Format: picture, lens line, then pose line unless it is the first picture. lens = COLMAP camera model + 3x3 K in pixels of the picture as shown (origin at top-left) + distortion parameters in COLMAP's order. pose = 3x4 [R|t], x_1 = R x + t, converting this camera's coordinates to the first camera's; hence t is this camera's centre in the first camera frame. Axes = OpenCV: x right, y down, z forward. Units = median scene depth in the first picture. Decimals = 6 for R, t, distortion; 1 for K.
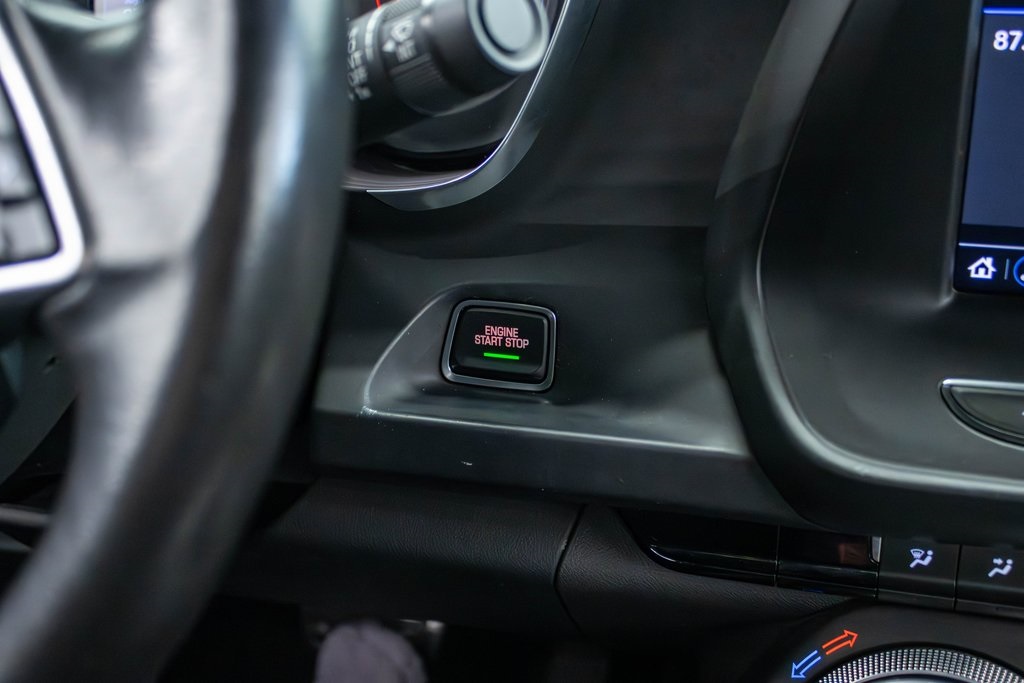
lens RADIAL K [[1283.3, 0, 512.0], [0, 1283.3, 341.5], [0, 0, 1]] dist [-0.023173, -0.029501]
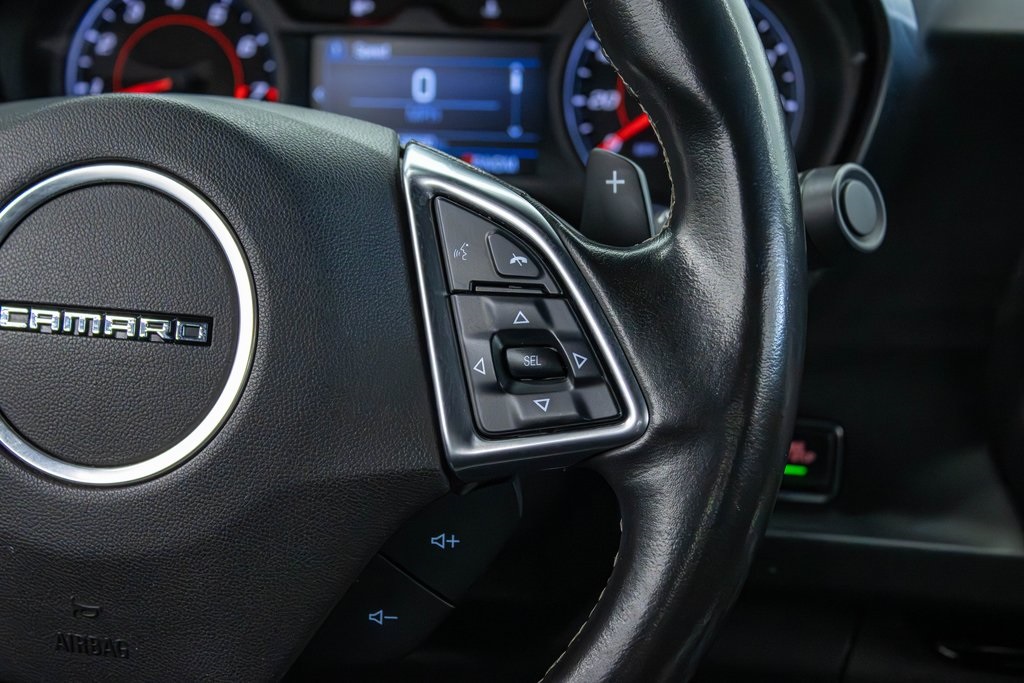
lens RADIAL K [[2046.4, 0, 508.6], [0, 2046.4, 316.4], [0, 0, 1]] dist [0.028121, 0.002299]
pose [[0.999688, -0.014888, 0.020065, -0.287181], [0.015783, 0.998852, -0.045223, -0.044293], [-0.019369, 0.045525, 0.998775, -0.740162]]
